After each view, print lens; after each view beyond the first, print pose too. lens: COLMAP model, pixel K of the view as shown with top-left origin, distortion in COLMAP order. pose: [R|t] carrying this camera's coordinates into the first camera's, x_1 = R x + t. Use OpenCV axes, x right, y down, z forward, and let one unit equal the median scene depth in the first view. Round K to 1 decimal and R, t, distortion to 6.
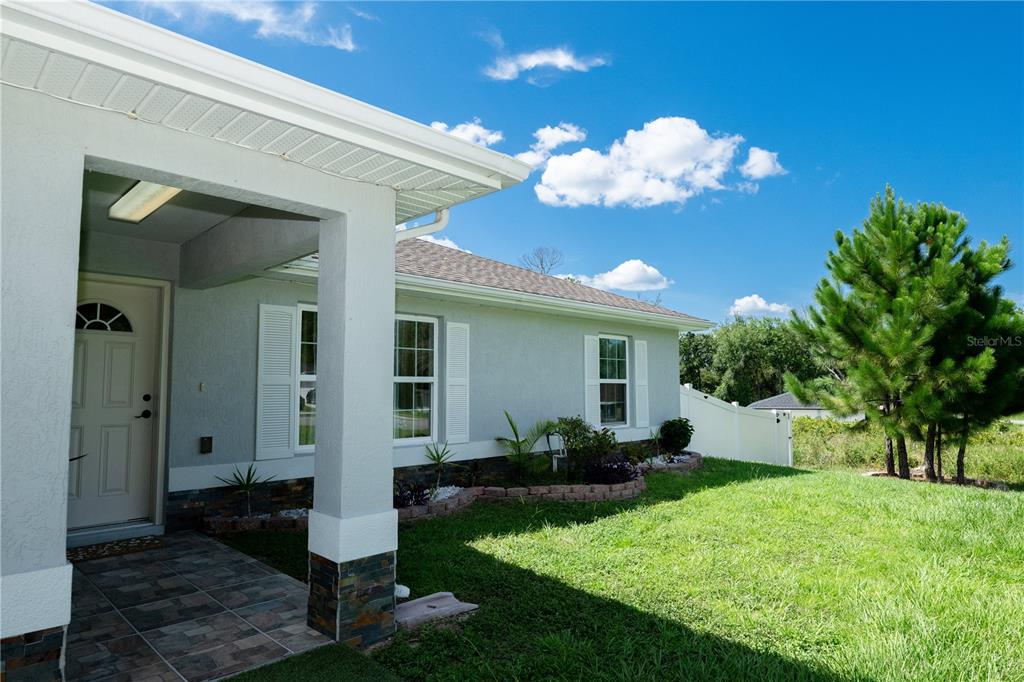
lens RADIAL K [[605.6, 0, 512.6], [0, 605.6, 342.7], [0, 0, 1]] dist [-0.000891, 0.000093]
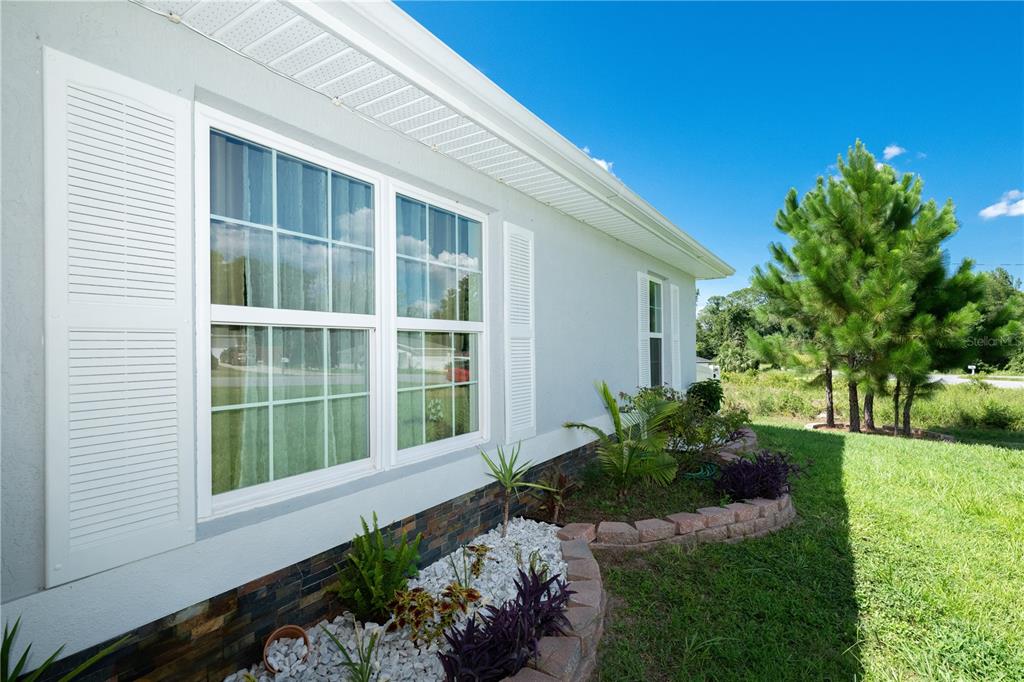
lens RADIAL K [[492.3, 0, 509.8], [0, 492.3, 342.7], [0, 0, 1]] dist [0.000866, 0.000169]
pose [[0.978732, -0.001247, 0.205139, -0.133903], [-0.012365, 0.997805, 0.065060, 0.032031], [-0.204770, -0.066213, 0.976568, 0.382275]]
